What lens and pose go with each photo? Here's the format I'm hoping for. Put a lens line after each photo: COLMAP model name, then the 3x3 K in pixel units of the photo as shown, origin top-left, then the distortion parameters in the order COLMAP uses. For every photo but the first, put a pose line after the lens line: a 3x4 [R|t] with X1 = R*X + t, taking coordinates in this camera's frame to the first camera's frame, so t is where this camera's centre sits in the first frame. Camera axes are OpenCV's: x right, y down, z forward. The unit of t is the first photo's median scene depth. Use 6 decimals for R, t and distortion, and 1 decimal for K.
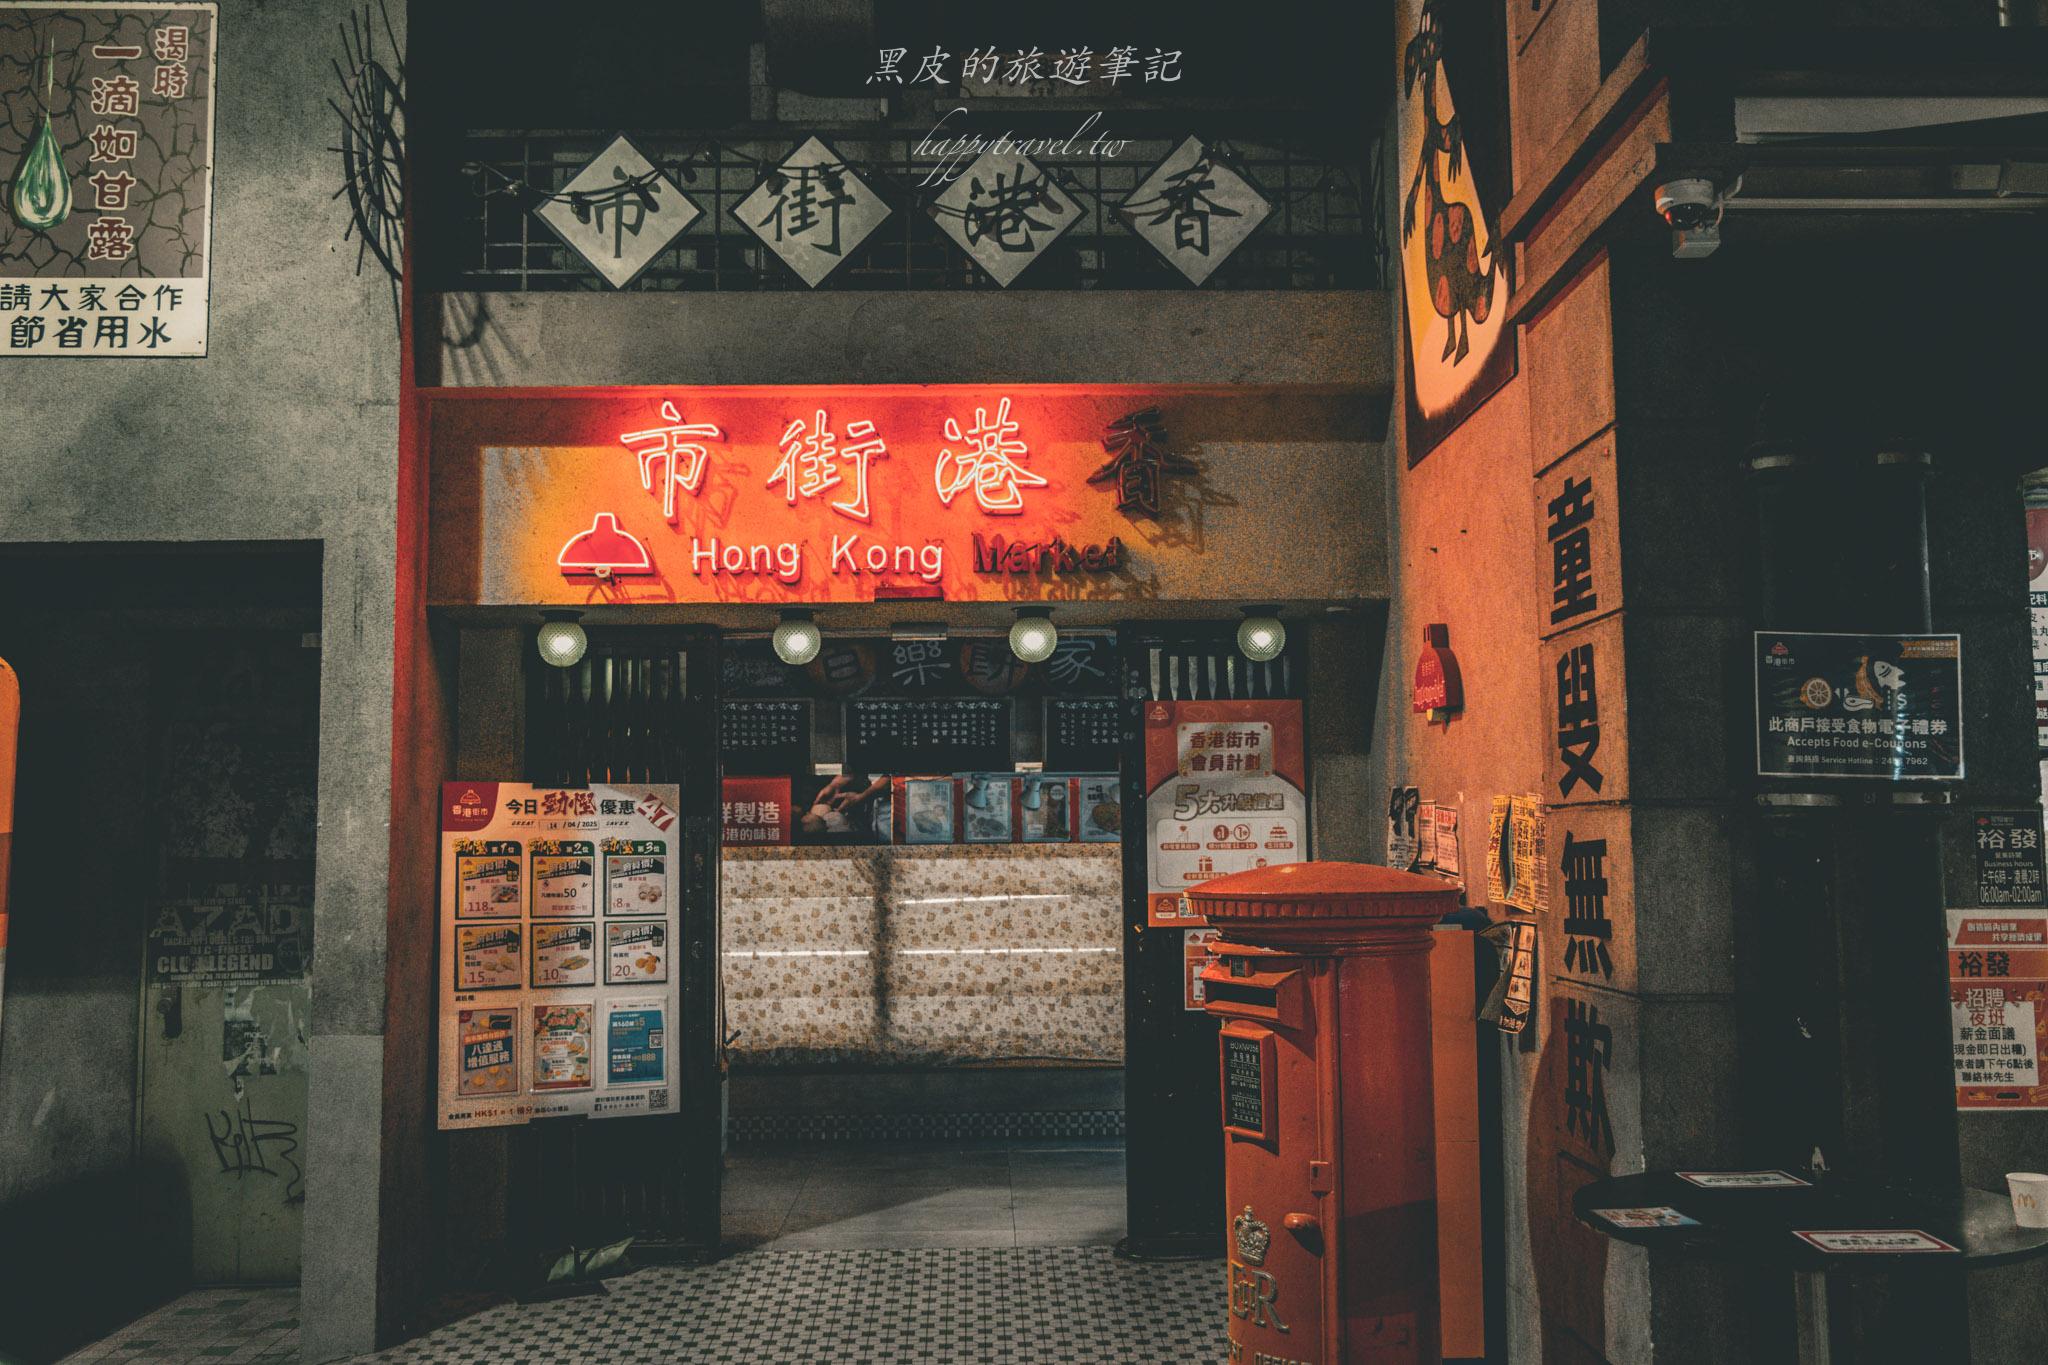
lens RADIAL K [[1792.5, 0, 1031.7], [0, 1792.5, 672.6], [0, 0, 1]] dist [0.022499, -0.011289]
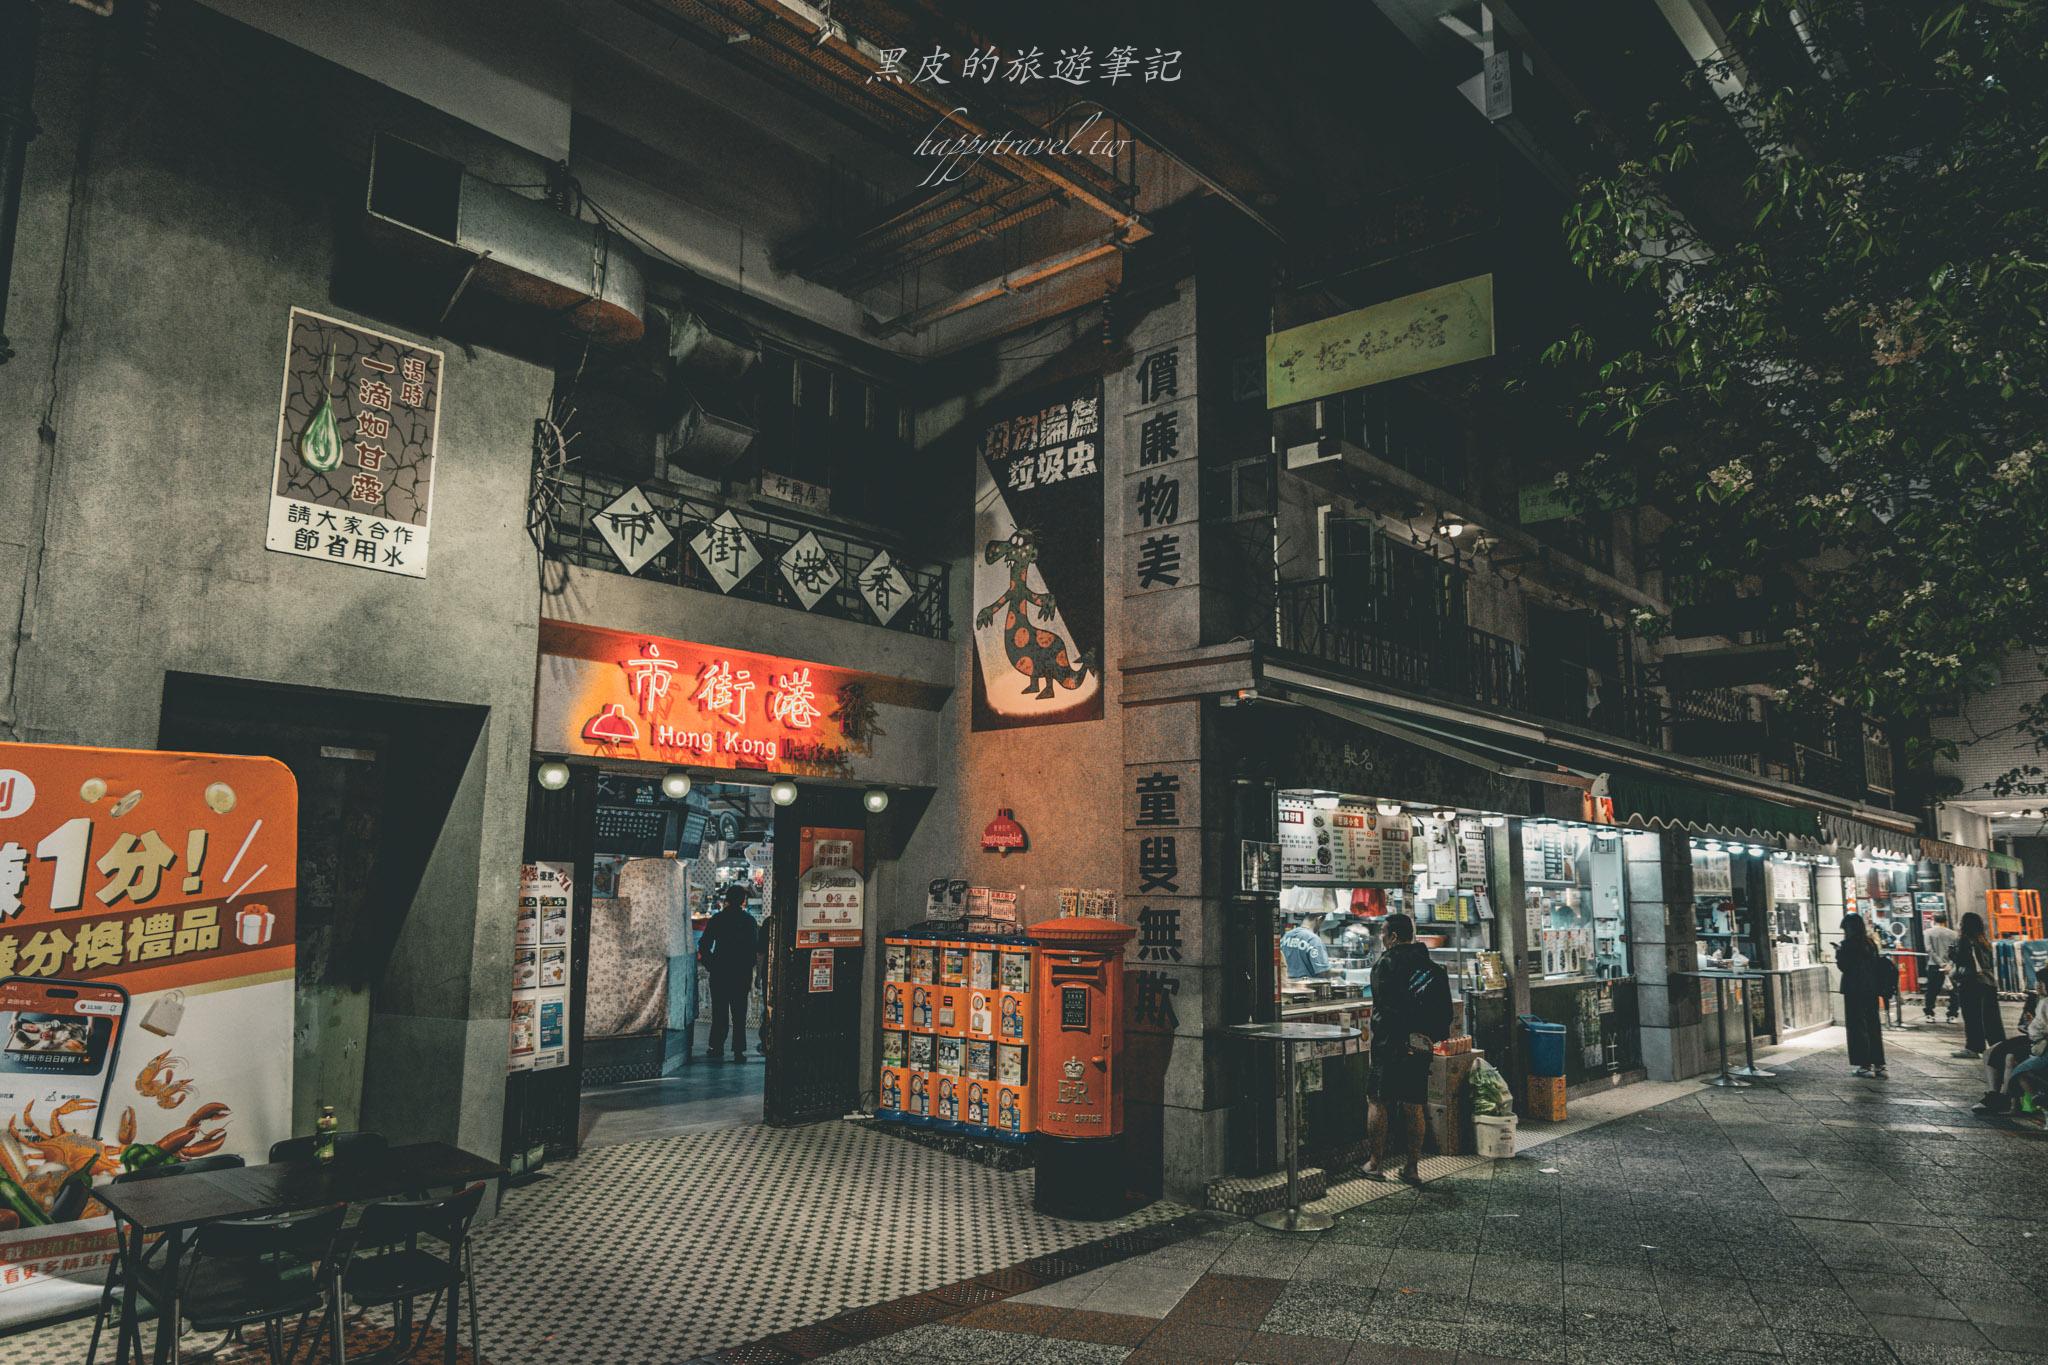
lens RADIAL K [[1340.5, 0, 1033.4], [0, 1340.5, 683.2], [0, 0, 1]] dist [0.010850, -0.003425]
pose [[0.685889, 0.131782, 0.715674, -0.862495], [-0.088774, 0.991273, -0.097451, -0.019608], [-0.722271, 0.003308, 0.691603, -0.162737]]
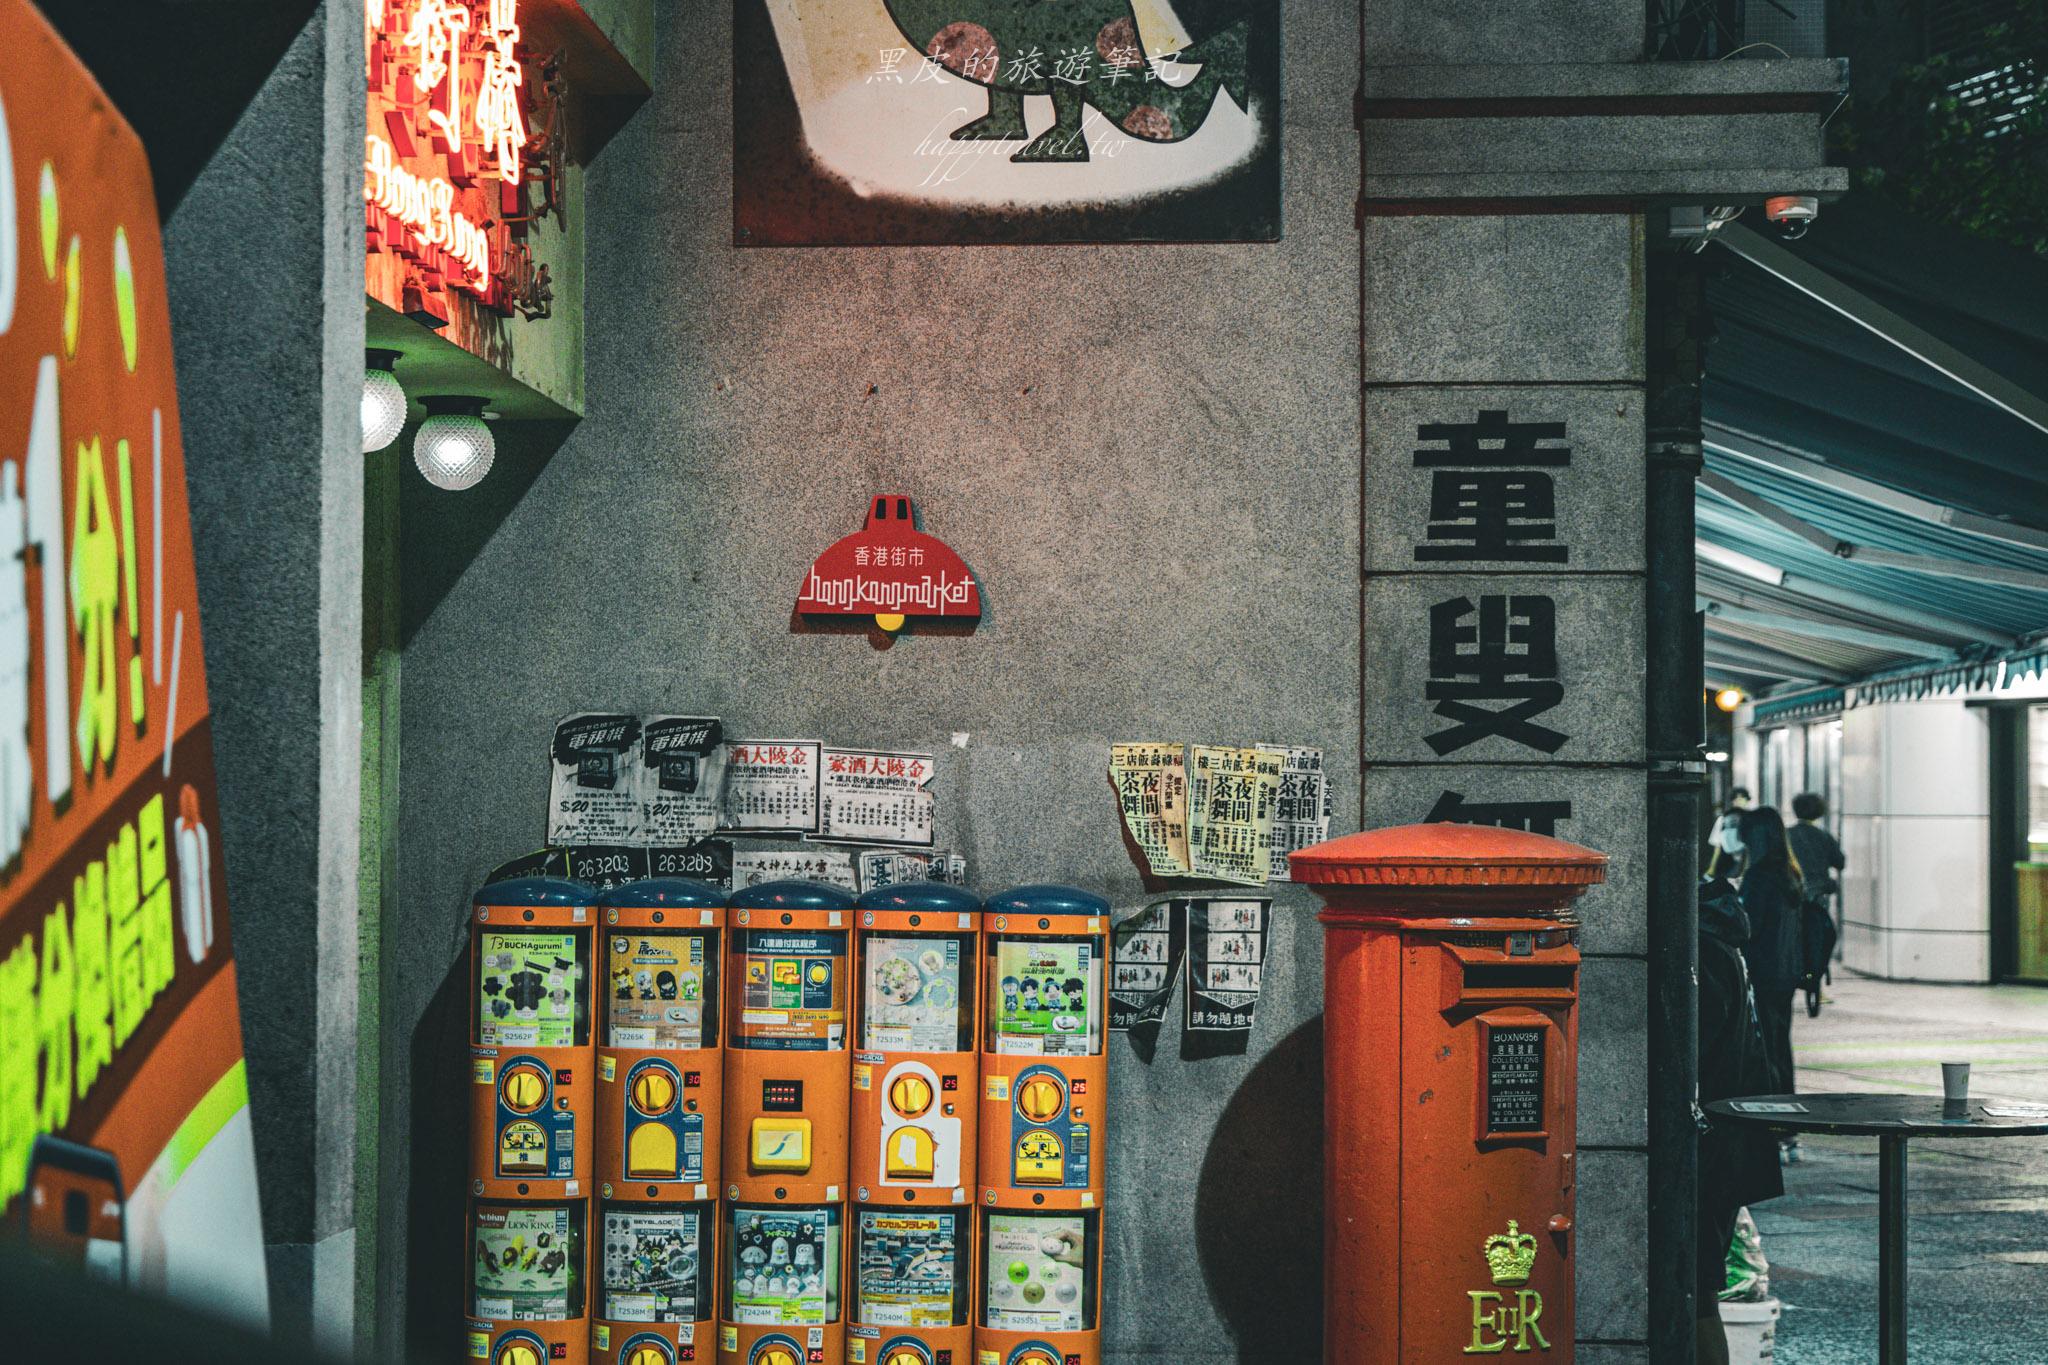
lens RADIAL K [[3715.1, 0, 1029.3], [0, 3715.1, 682.9], [0, 0, 1]] dist [0.004187, 0.000000]
pose [[0.096815, 0.046165, 0.994231, -1.098995], [-0.100511, 0.994271, -0.036379, 0.084742], [-0.990214, -0.096409, 0.100900, 0.703265]]
